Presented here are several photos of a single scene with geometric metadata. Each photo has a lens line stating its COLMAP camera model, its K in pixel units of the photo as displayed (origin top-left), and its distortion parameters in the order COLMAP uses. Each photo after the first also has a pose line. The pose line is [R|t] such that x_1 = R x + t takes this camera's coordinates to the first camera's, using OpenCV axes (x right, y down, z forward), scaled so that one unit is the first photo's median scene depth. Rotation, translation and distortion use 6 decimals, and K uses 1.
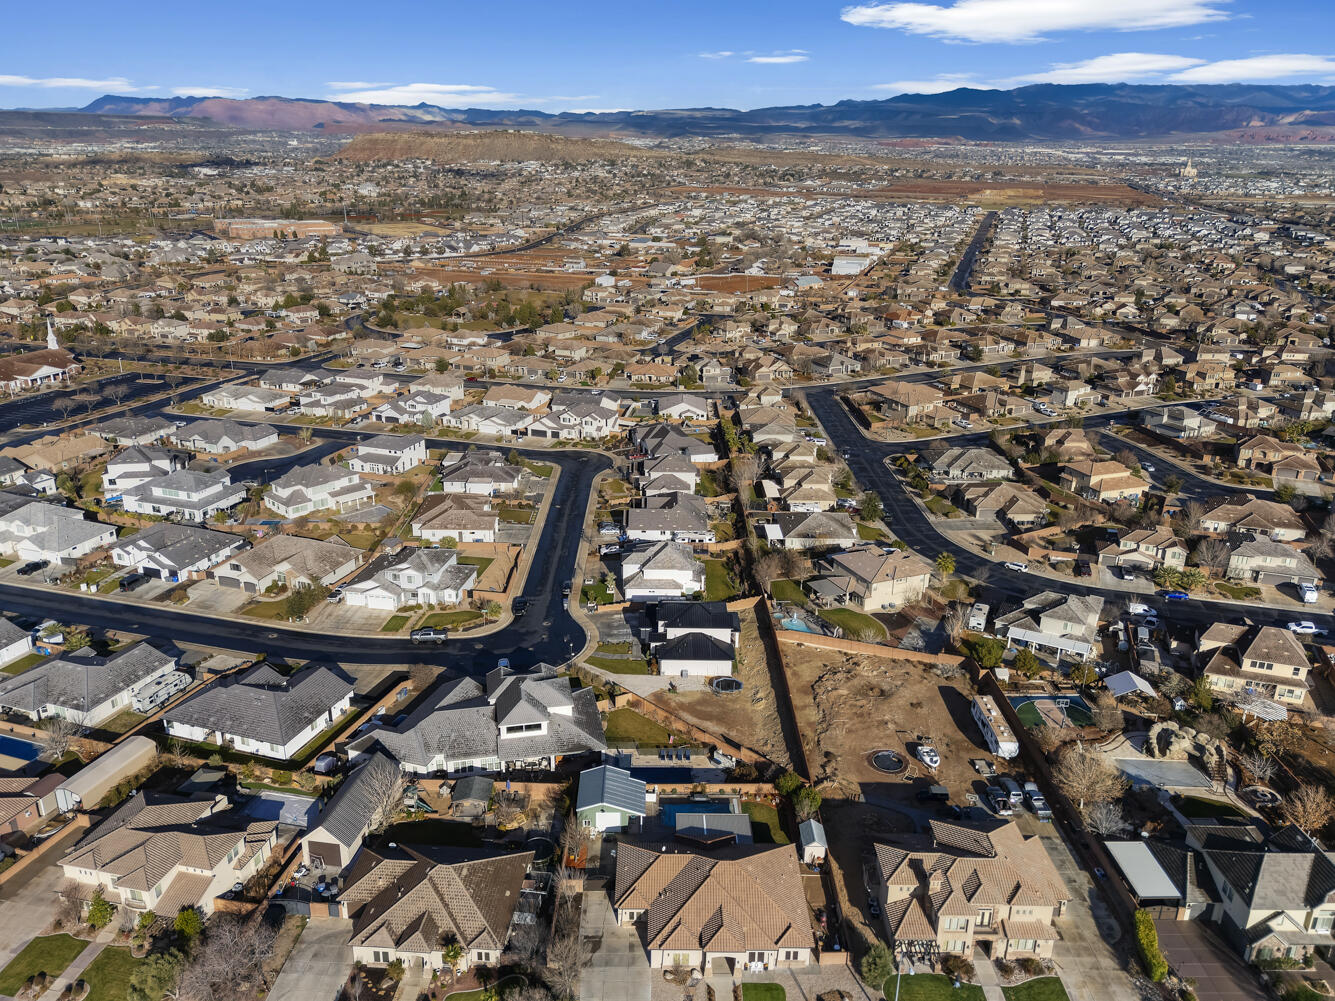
lens RADIAL K [[967.9, 0, 667.5], [0, 967.9, 500.5], [0, 0, 1]] dist [0.100057, -0.132048]
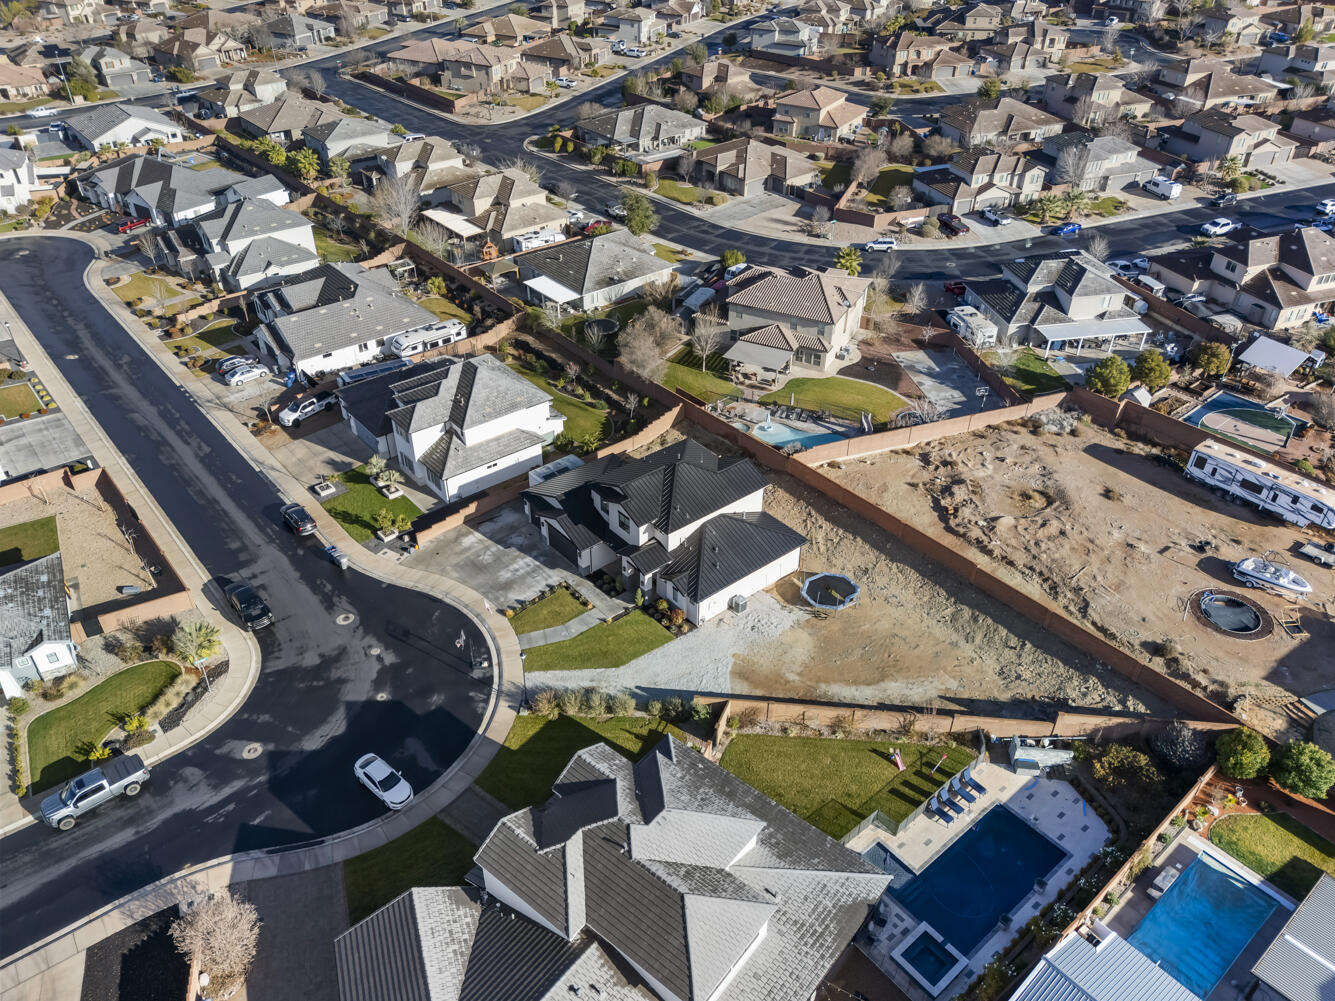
lens RADIAL K [[977.9, 0, 667.5], [0, 977.9, 500.5], [0, 0, 1]] dist [0.060748, -0.046311]
pose [[0.773776, -0.371829, 0.512848, -0.199528], [0.217520, 0.916335, 0.336177, -0.036754], [-0.594941, -0.148571, 0.789919, 0.514331]]
